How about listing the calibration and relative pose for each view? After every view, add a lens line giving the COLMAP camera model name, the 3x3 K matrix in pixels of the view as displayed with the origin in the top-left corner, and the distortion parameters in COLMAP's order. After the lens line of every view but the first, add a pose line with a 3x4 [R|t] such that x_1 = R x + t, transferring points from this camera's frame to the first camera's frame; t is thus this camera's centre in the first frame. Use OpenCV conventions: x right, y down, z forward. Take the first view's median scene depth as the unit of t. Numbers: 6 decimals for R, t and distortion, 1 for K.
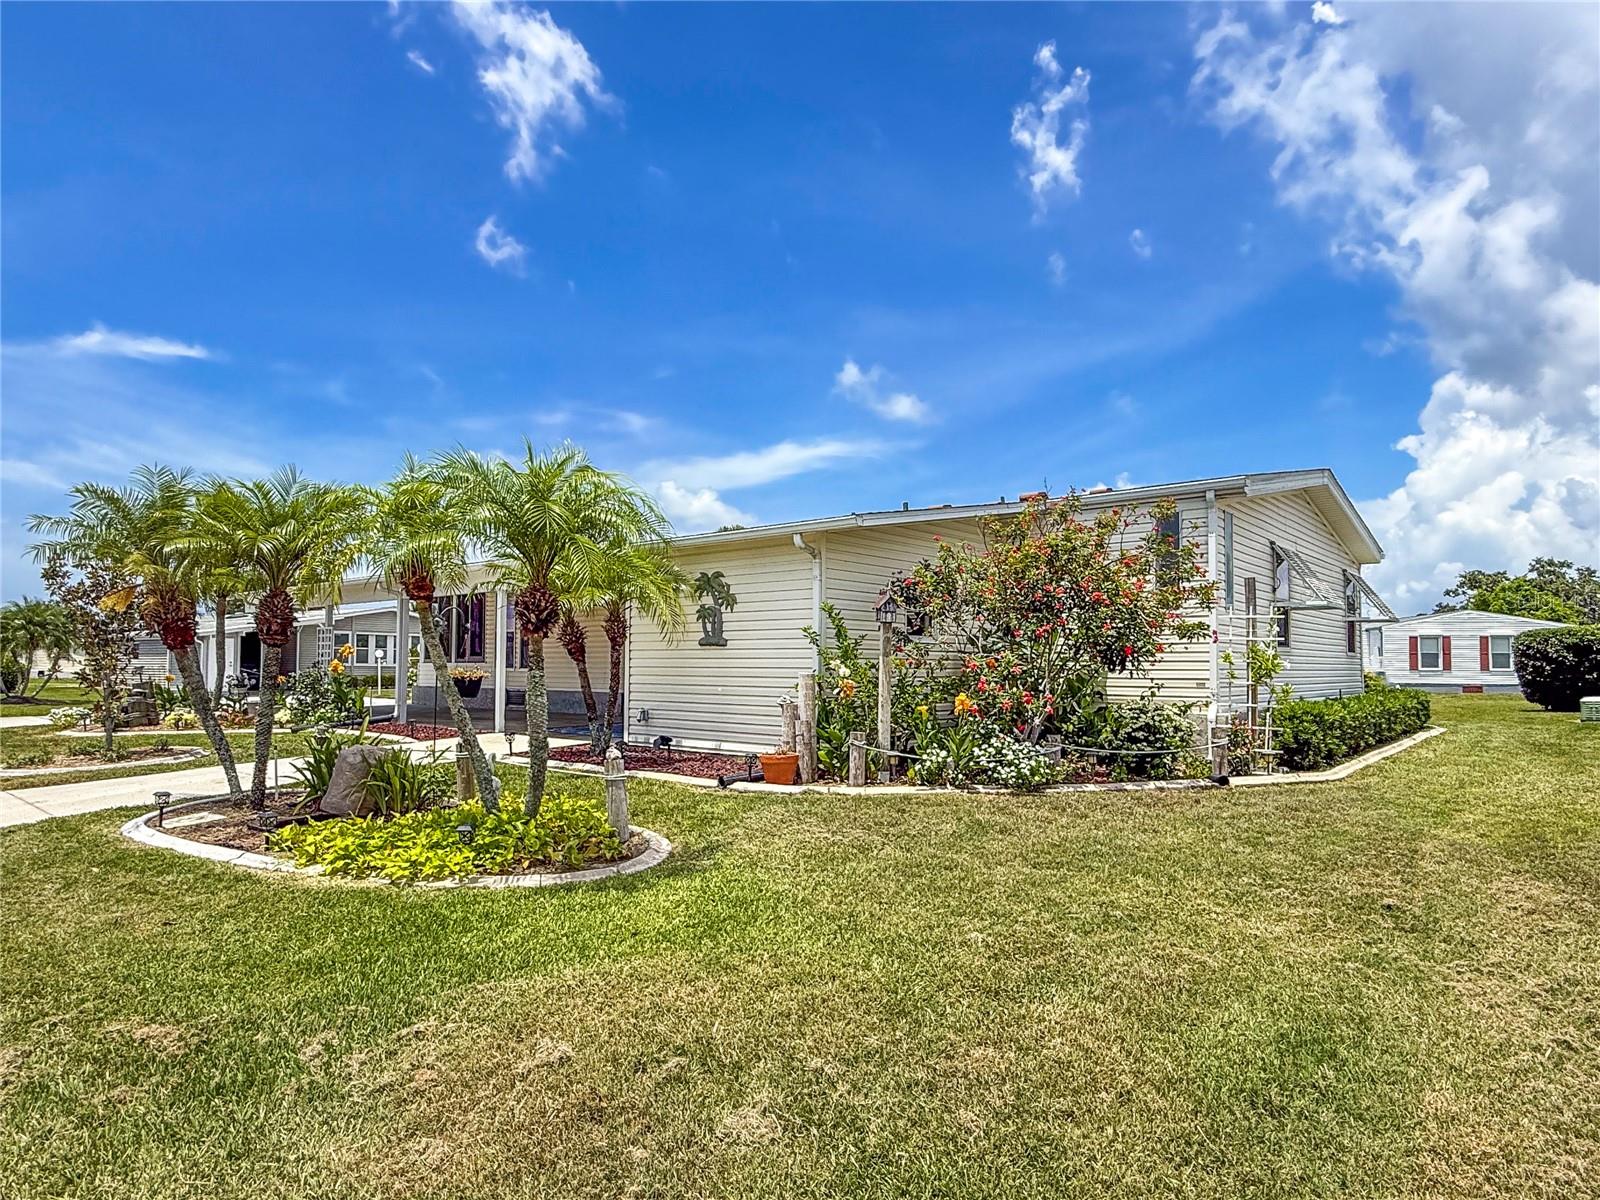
lens RADIAL K [[940.3, 0, 800.6], [0, 940.3, 598.3], [0, 0, 1]] dist [-0.000365, 0.000237]
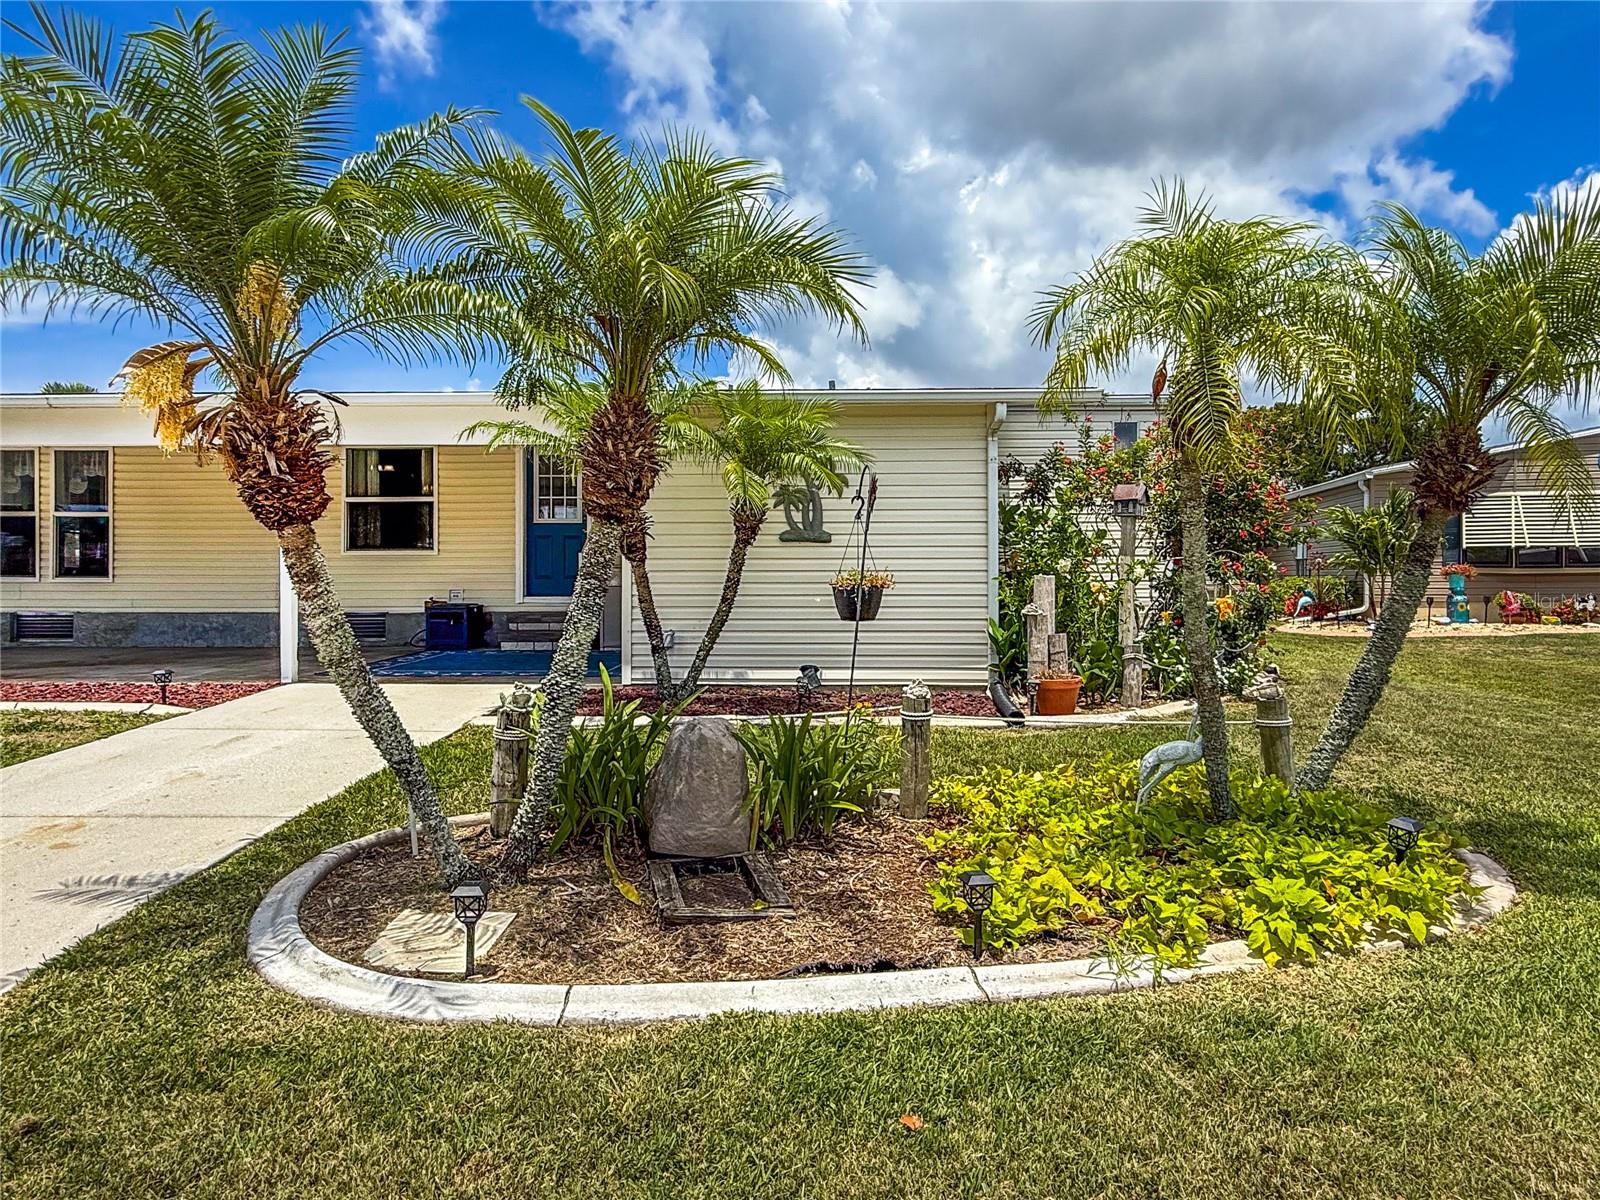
lens RADIAL K [[940.3, 0, 800.6], [0, 940.3, 598.3], [0, 0, 1]] dist [-0.000365, 0.000237]
pose [[0.786864, -0.021761, 0.616742, -0.552465], [-0.036293, 0.996017, 0.081447, 0.034301], [-0.616058, -0.086471, 0.782940, 0.413956]]
